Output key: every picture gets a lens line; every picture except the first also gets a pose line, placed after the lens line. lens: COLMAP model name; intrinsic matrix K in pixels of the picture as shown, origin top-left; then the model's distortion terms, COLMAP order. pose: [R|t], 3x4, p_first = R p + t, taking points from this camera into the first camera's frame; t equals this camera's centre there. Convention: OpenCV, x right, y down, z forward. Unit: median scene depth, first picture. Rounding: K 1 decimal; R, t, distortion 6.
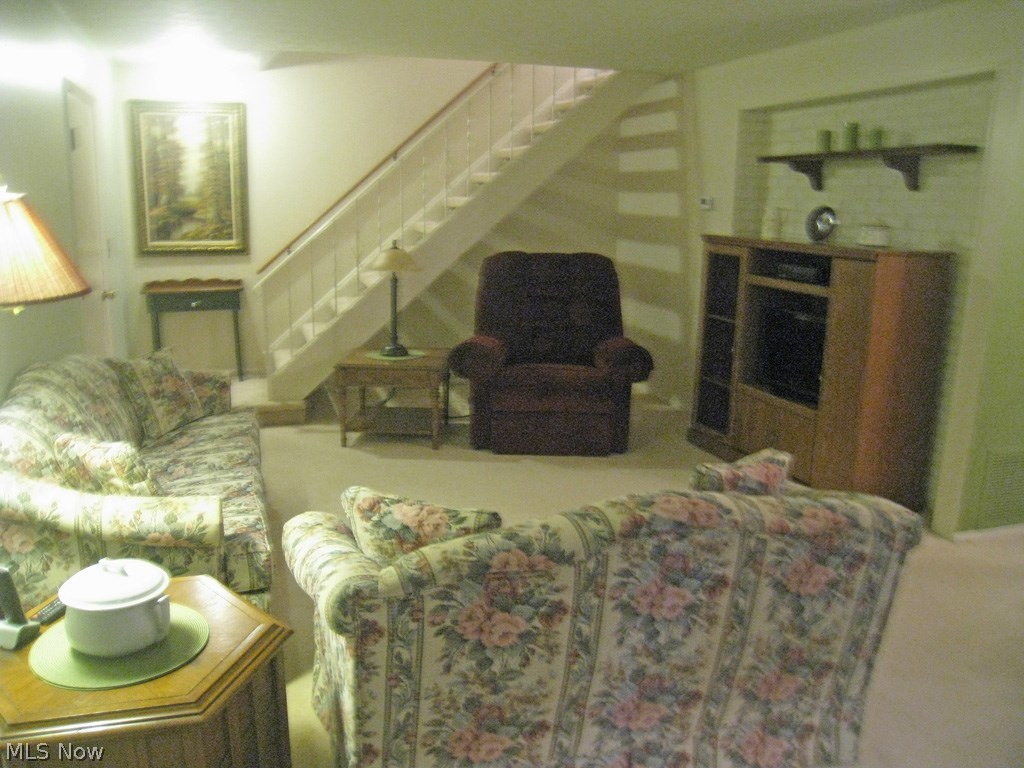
lens RADIAL K [[834.7, 0, 492.4], [0, 834.7, 393.8], [0, 0, 1]] dist [-0.162583, 0.104150]
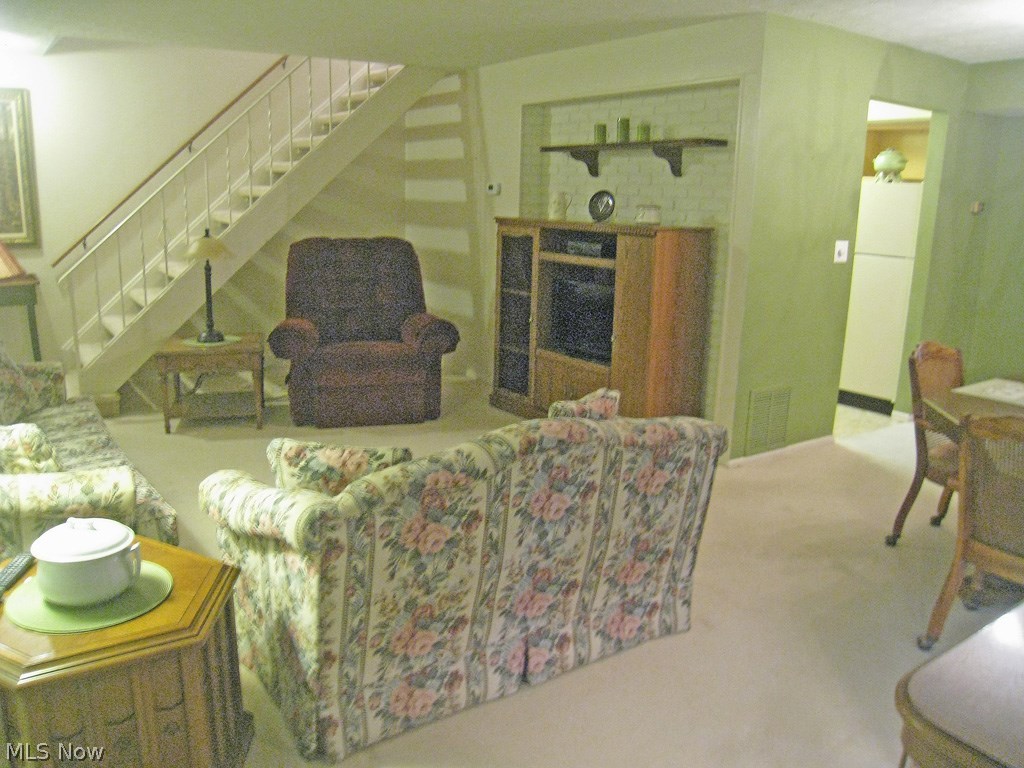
lens RADIAL K [[834.7, 0, 492.4], [0, 834.7, 393.8], [0, 0, 1]] dist [-0.162583, 0.104150]
pose [[0.956188, -0.066701, 0.285052, -0.192797], [0.062536, 0.997761, 0.023698, 0.039134], [-0.285995, -0.004834, 0.958219, -0.162206]]
